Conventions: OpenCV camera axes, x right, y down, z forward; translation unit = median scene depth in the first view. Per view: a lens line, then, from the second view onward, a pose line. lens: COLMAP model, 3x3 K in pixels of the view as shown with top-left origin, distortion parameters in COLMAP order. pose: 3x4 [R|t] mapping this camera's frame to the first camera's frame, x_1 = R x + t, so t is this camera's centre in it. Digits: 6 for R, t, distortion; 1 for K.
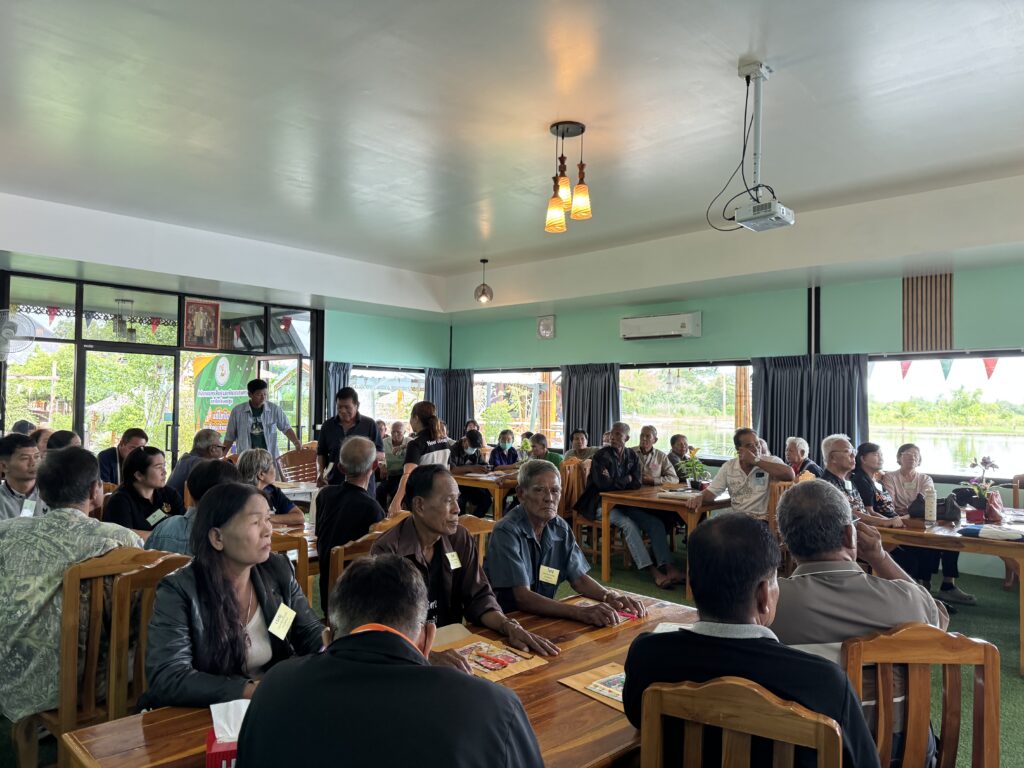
lens RADIAL K [[719.4, 0, 518.1], [0, 719.4, 390.2], [0, 0, 1]] dist [0.067899, -0.089942]
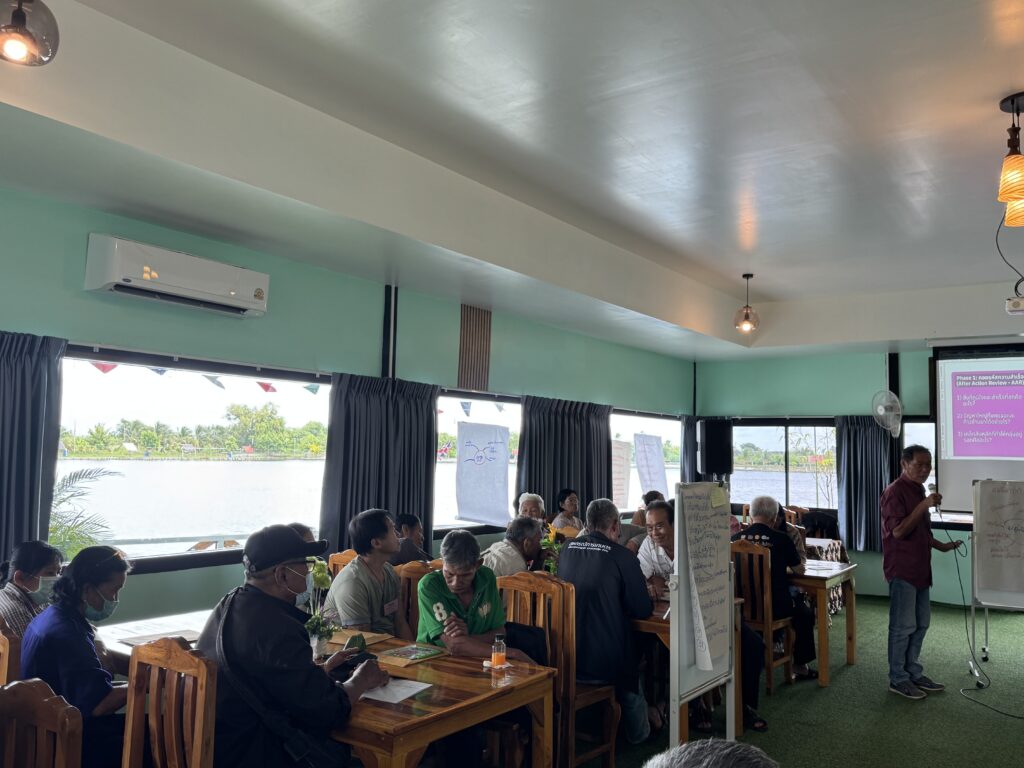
lens RADIAL K [[838.6, 0, 470.5], [0, 838.6, 376.6], [0, 0, 1]] dist [-0.000977, -0.048539]
pose [[-0.088985, 0.073368, 0.993327, -0.369274], [-0.052412, 0.995557, -0.078228, 0.008758], [-0.994653, -0.059023, -0.084744, 0.864626]]
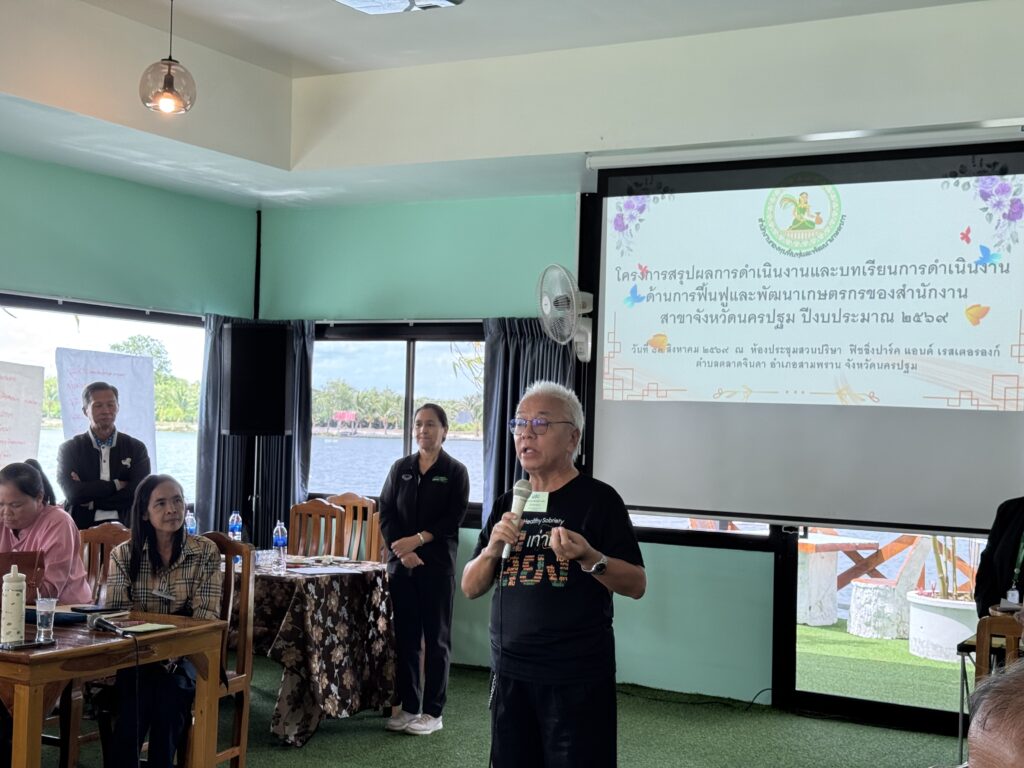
lens RADIAL K [[1437.8, 0, 507.9], [0, 1437.8, 387.4], [0, 0, 1]] dist [0.122845, 0.000000]
pose [[-0.236627, 0.004390, 0.971591, -0.236850], [-0.058899, 0.998086, -0.018855, 0.011065], [-0.969814, -0.061687, -0.235915, 0.494905]]
